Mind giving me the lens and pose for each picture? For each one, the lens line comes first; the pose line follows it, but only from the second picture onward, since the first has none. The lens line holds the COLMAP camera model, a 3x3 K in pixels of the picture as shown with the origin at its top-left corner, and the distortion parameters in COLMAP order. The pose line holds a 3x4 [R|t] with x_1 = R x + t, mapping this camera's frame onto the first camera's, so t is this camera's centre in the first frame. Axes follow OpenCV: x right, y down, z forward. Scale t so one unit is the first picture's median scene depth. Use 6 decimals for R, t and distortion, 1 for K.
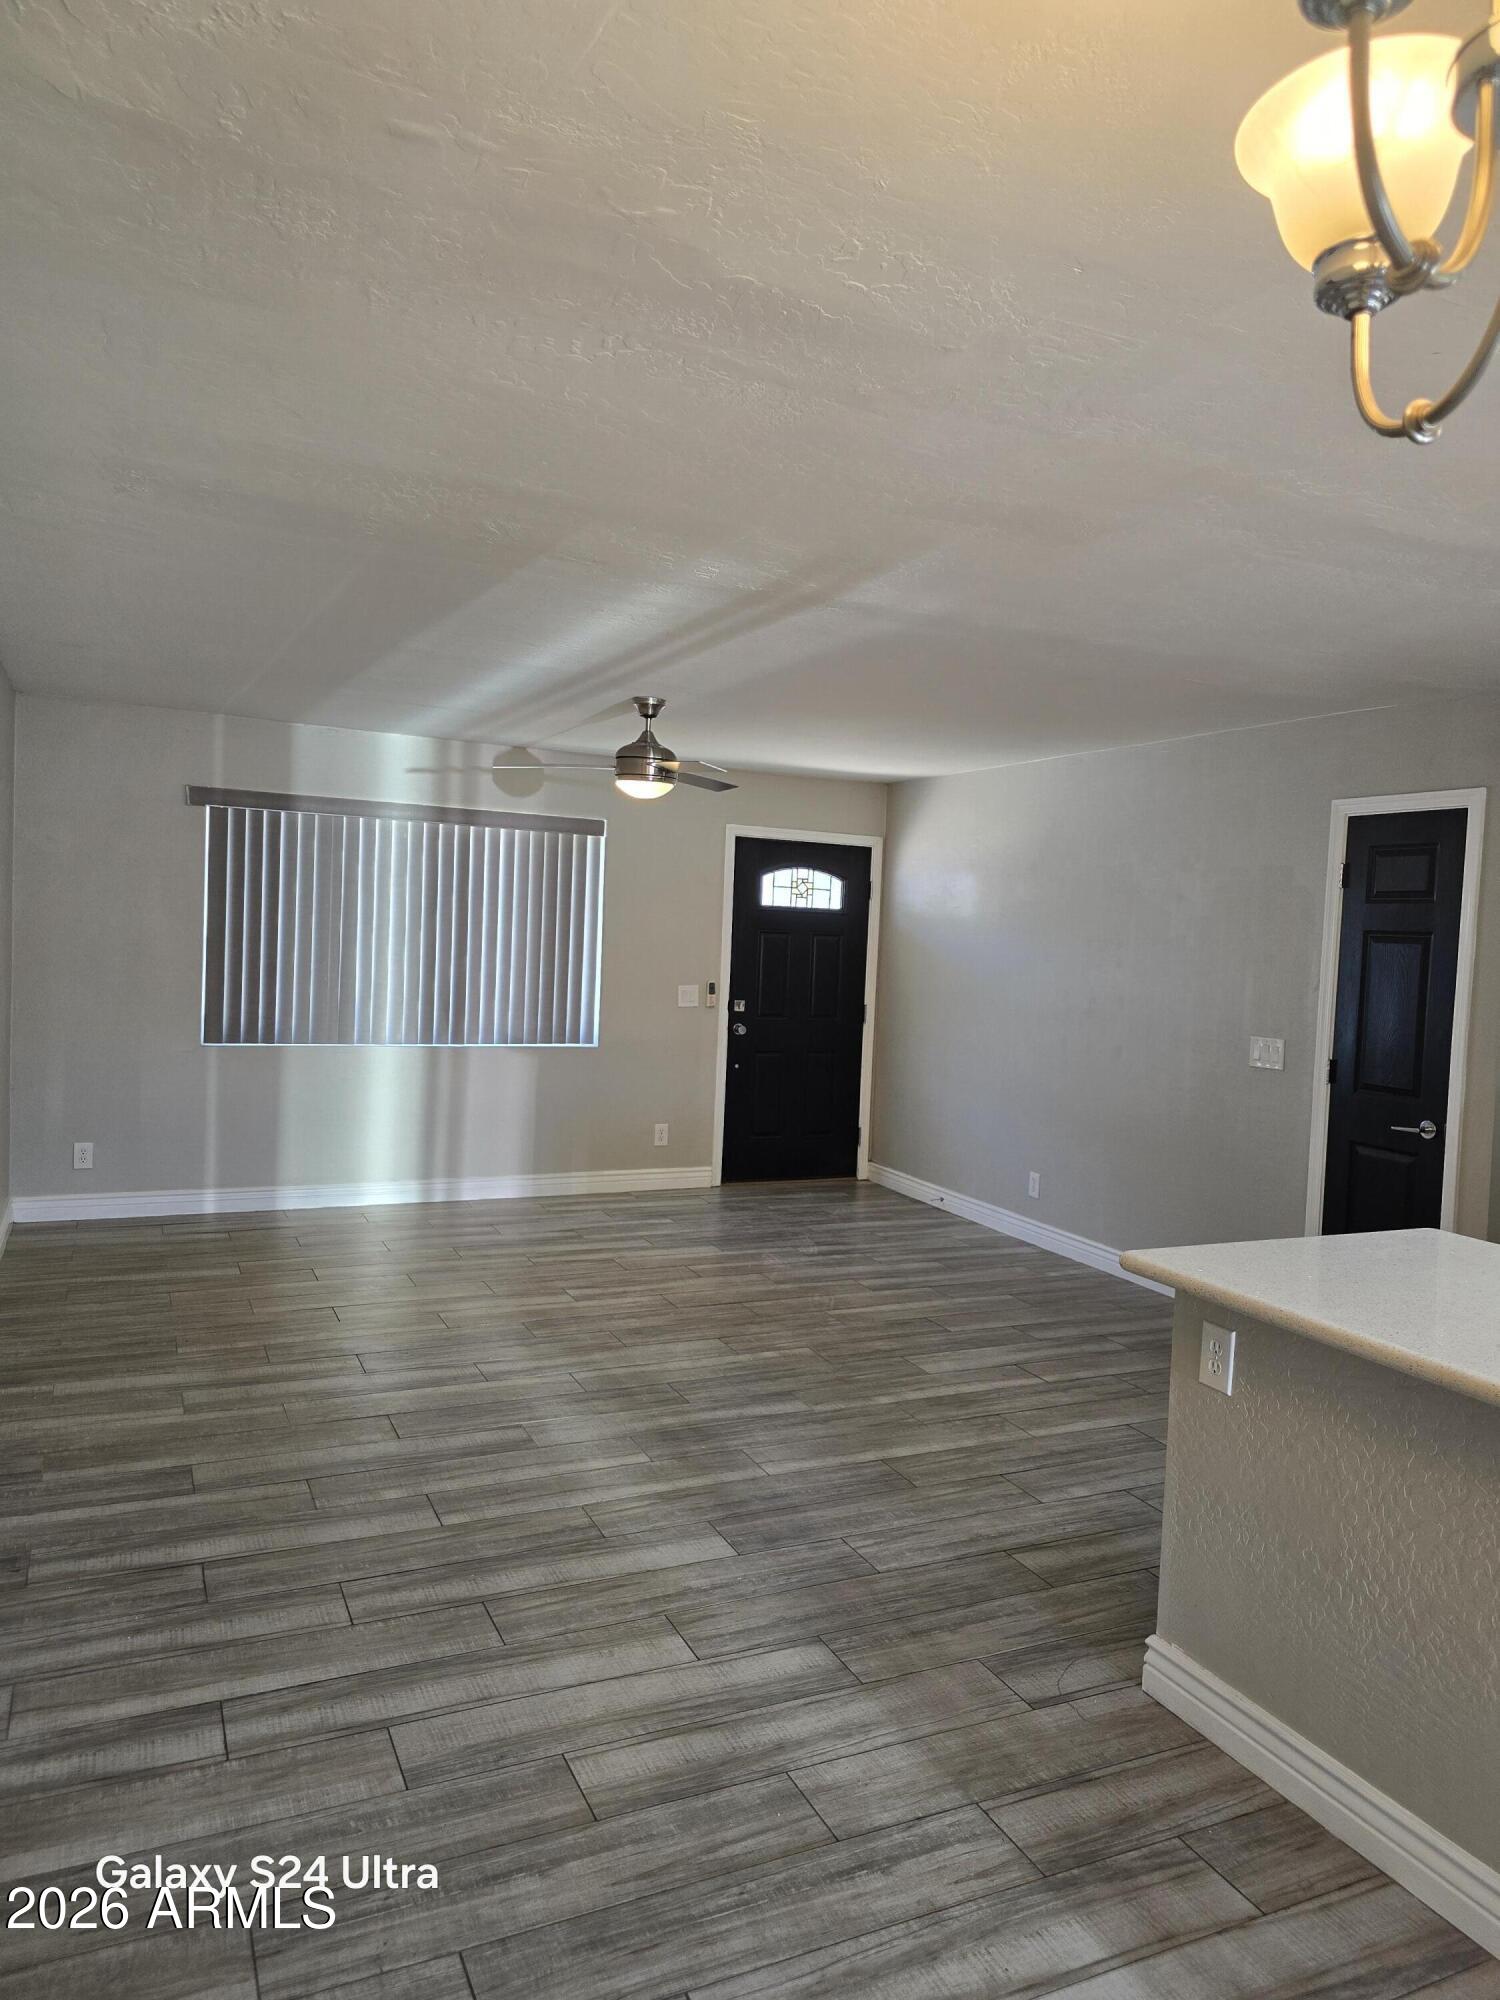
lens RADIAL K [[1335.4, 0, 748.4], [0, 1335.4, 995.8], [0, 0, 1]] dist [0.056330, -0.028372]
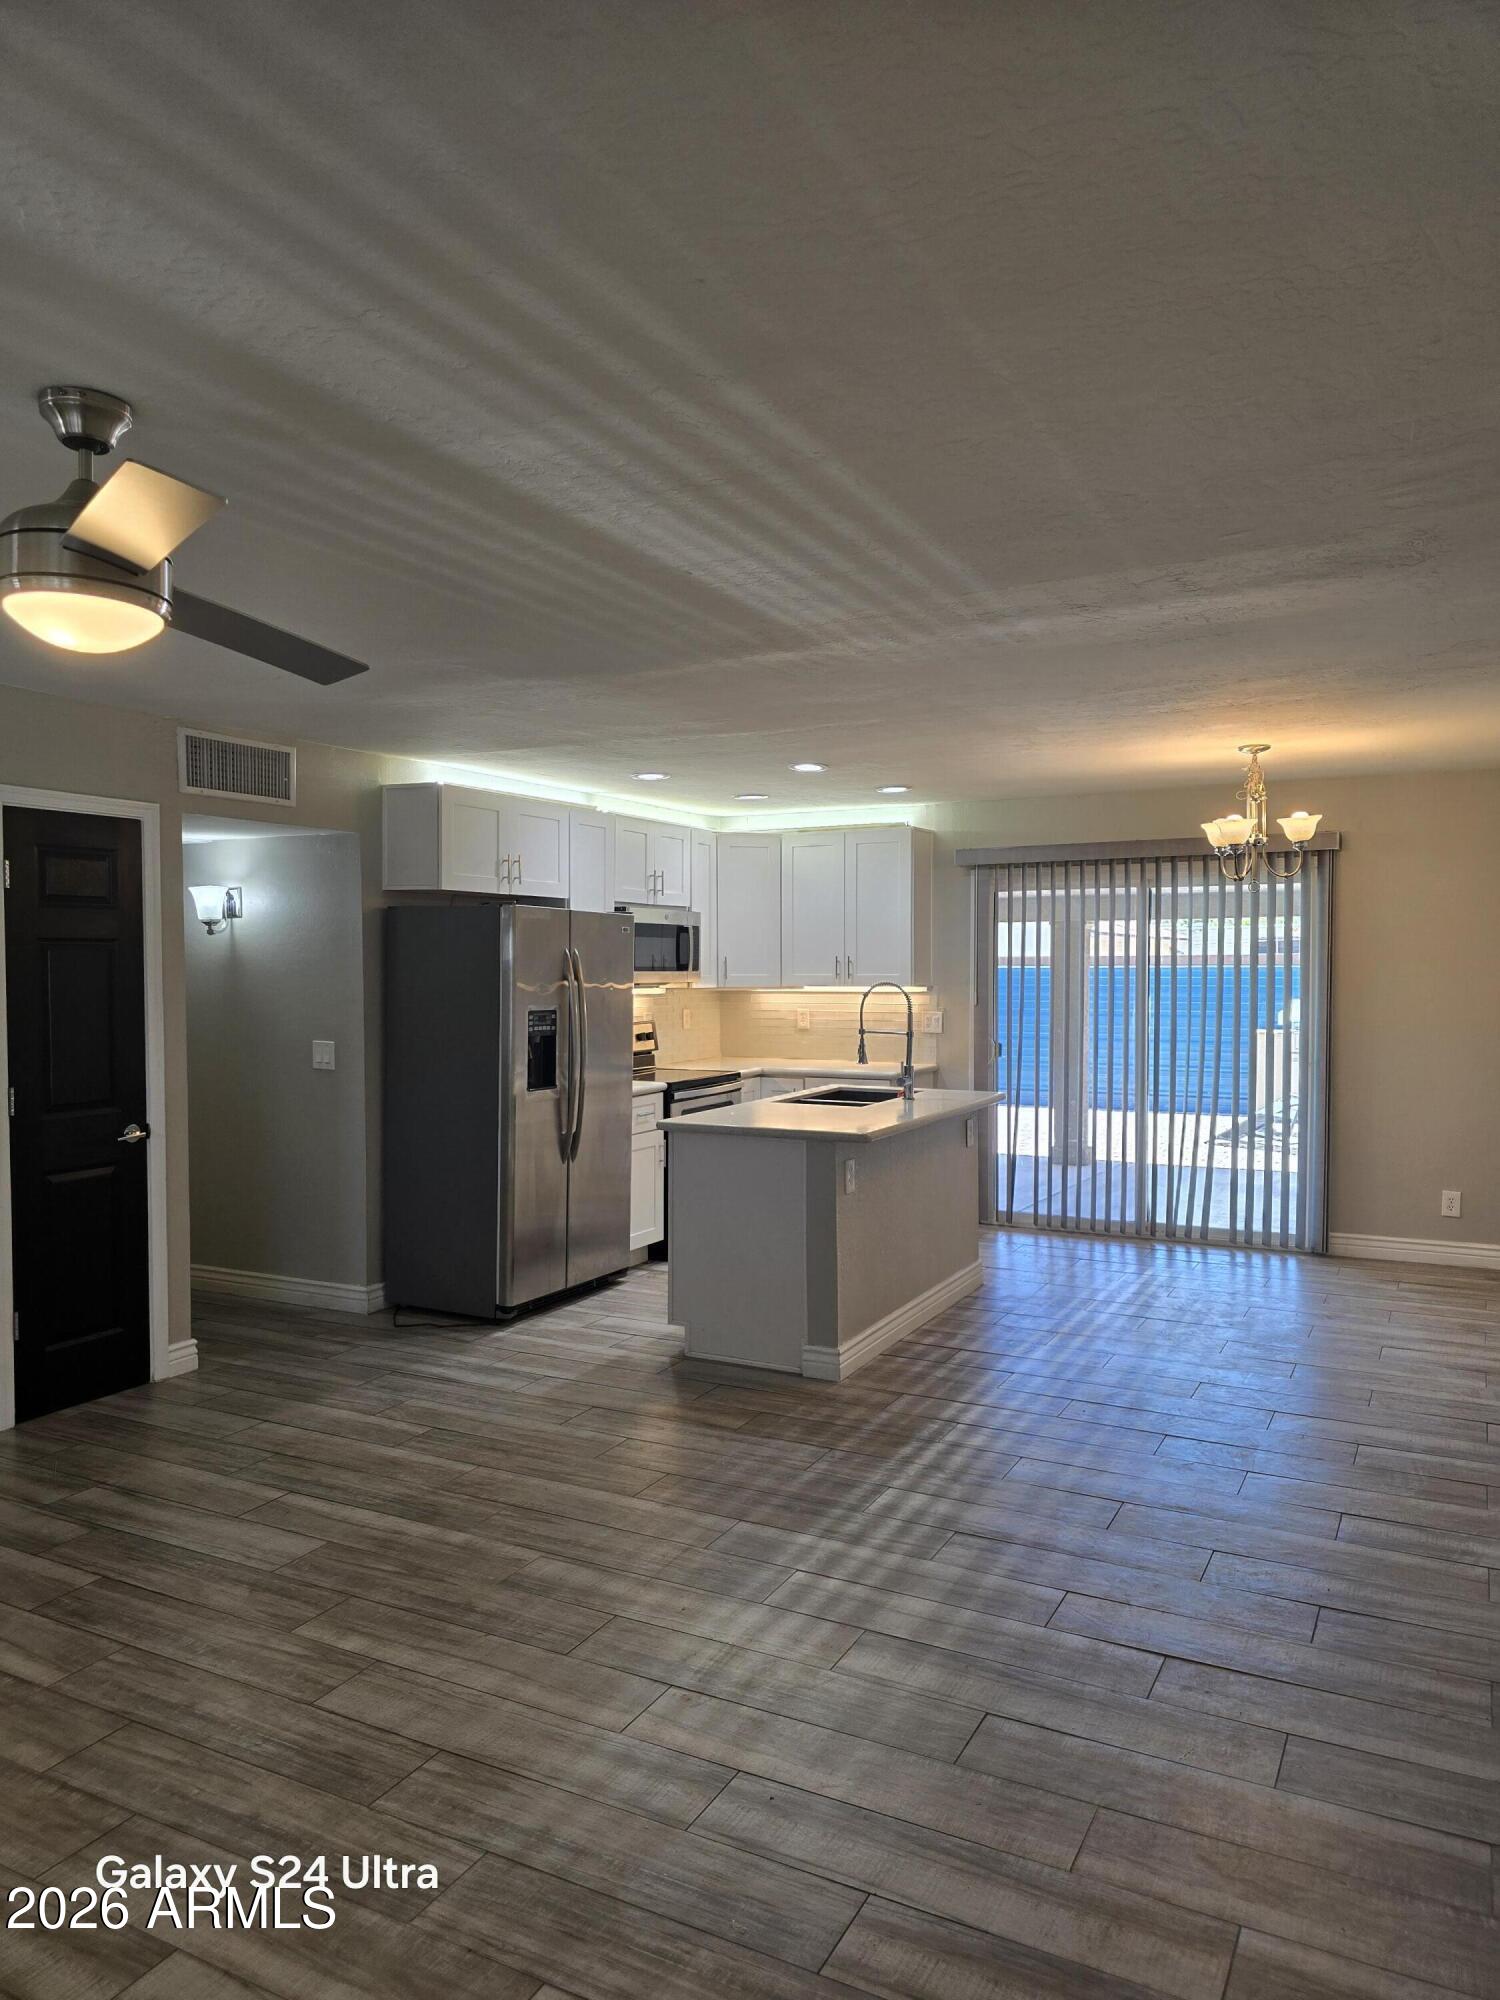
lens RADIAL K [[1335.4, 0, 802.4], [0, 1335.4, 1018.7], [0, 0, 1]] dist [0.056330, -0.028372]
pose [[-0.615103, -0.076602, 0.784716, -0.609007], [0.015699, 0.993882, 0.109326, -0.091415], [-0.788290, 0.079566, -0.610138, 1.239364]]
